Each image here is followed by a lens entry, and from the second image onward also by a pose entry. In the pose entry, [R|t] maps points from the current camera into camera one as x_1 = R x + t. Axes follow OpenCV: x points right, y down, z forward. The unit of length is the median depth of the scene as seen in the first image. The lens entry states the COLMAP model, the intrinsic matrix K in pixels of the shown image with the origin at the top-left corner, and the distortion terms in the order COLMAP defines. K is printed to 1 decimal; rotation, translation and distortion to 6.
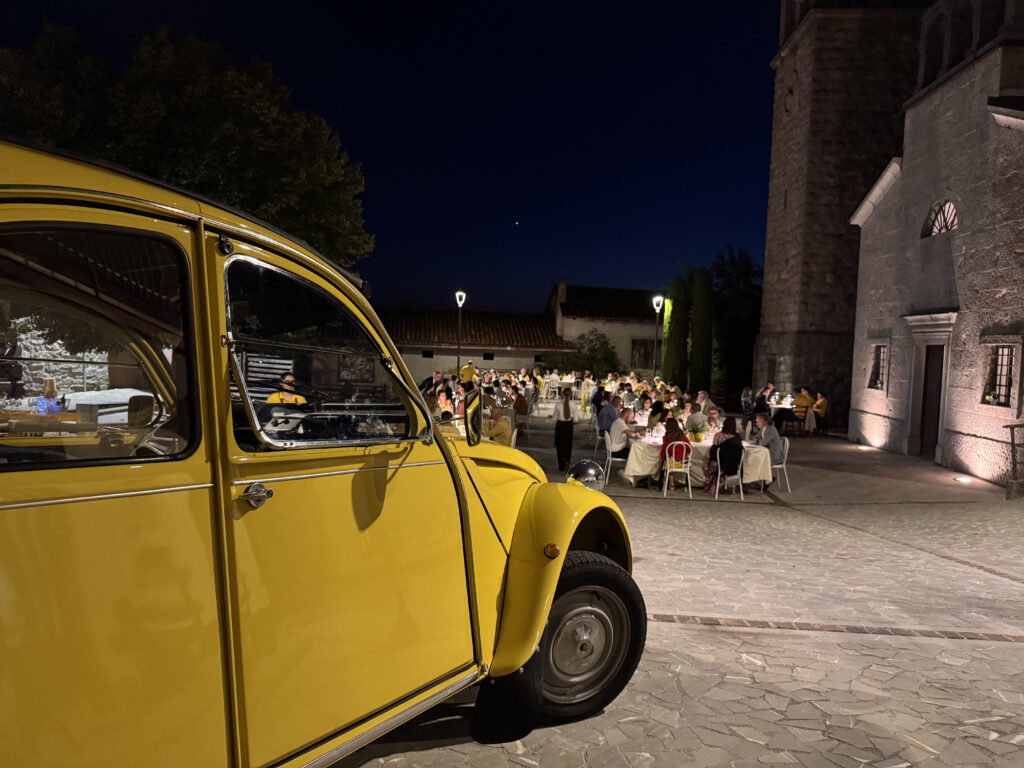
lens RADIAL K [[723.2, 0, 512.0], [0, 723.2, 384.0], [0, 0, 1]] dist [0.052570, -0.086199]
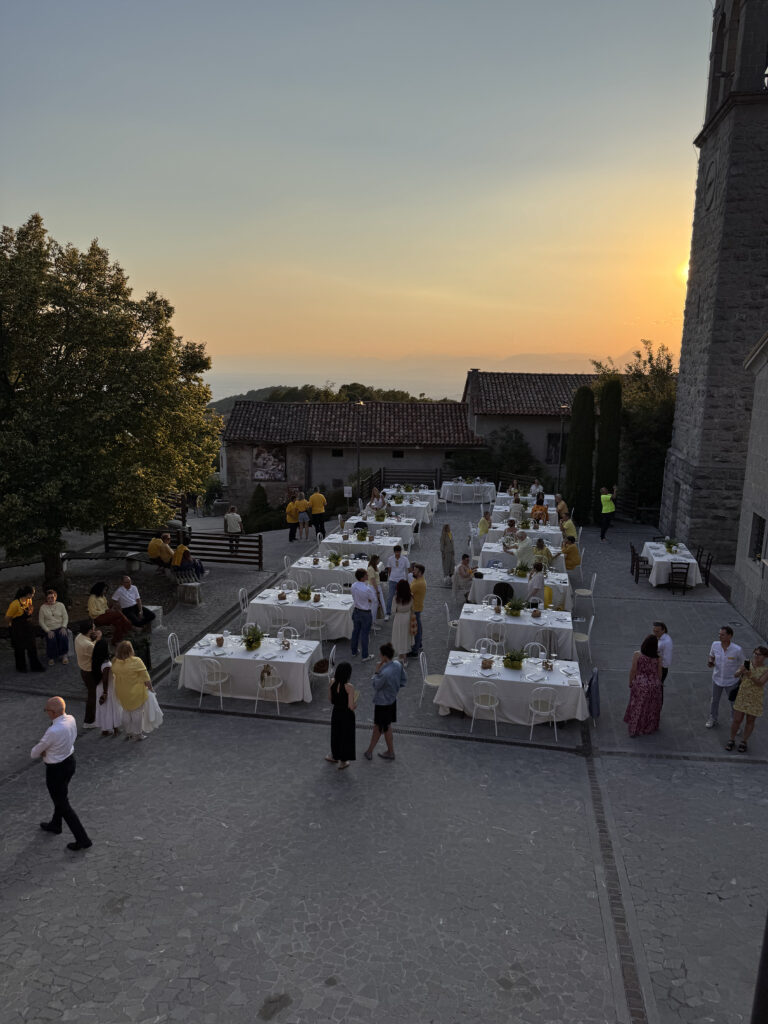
lens RADIAL K [[717.4, 0, 387.4], [0, 717.4, 511.1], [0, 0, 1]] dist [0.112049, -0.161204]
pose [[0.992138, 0.000338, -0.125147, 0.114757], [0.017638, 0.989637, 0.142505, -0.153273], [0.123899, -0.143592, 0.981851, 0.023674]]
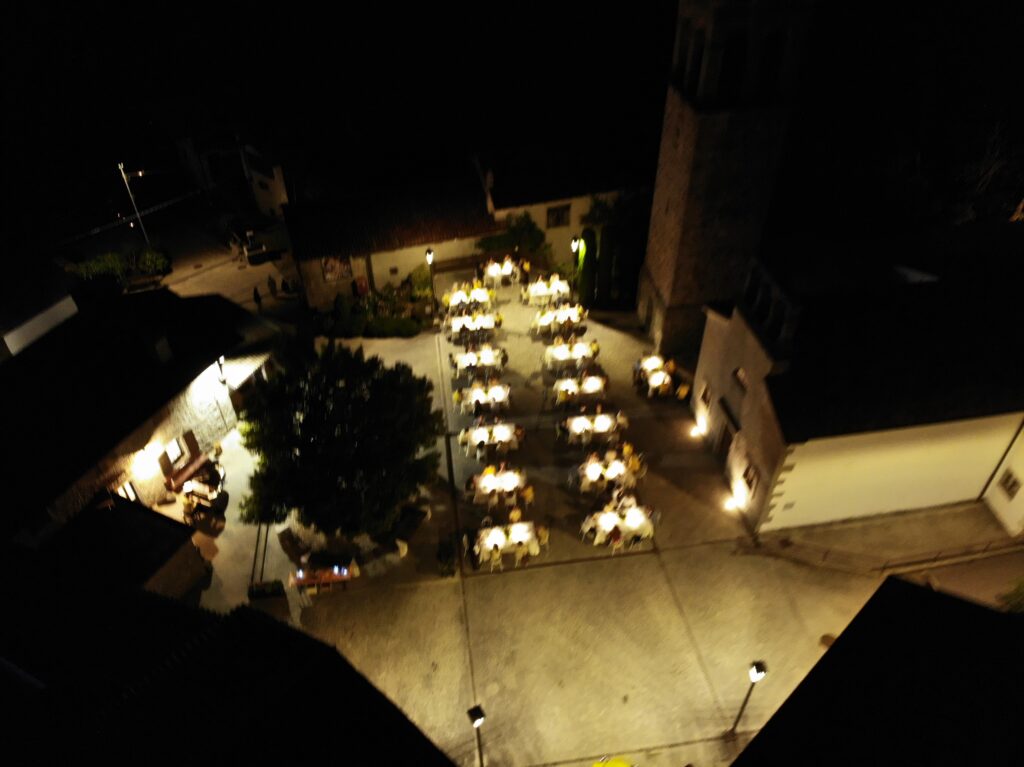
lens RADIAL K [[745.7, 0, 518.9], [0, 745.7, 377.0], [0, 0, 1]] dist [0.147103, -0.347464]
pose [[0.974635, -0.172427, 0.142672, -0.185190], [0.048463, 0.784977, 0.617626, -0.991965], [-0.218490, -0.595046, 0.773422, -0.285677]]
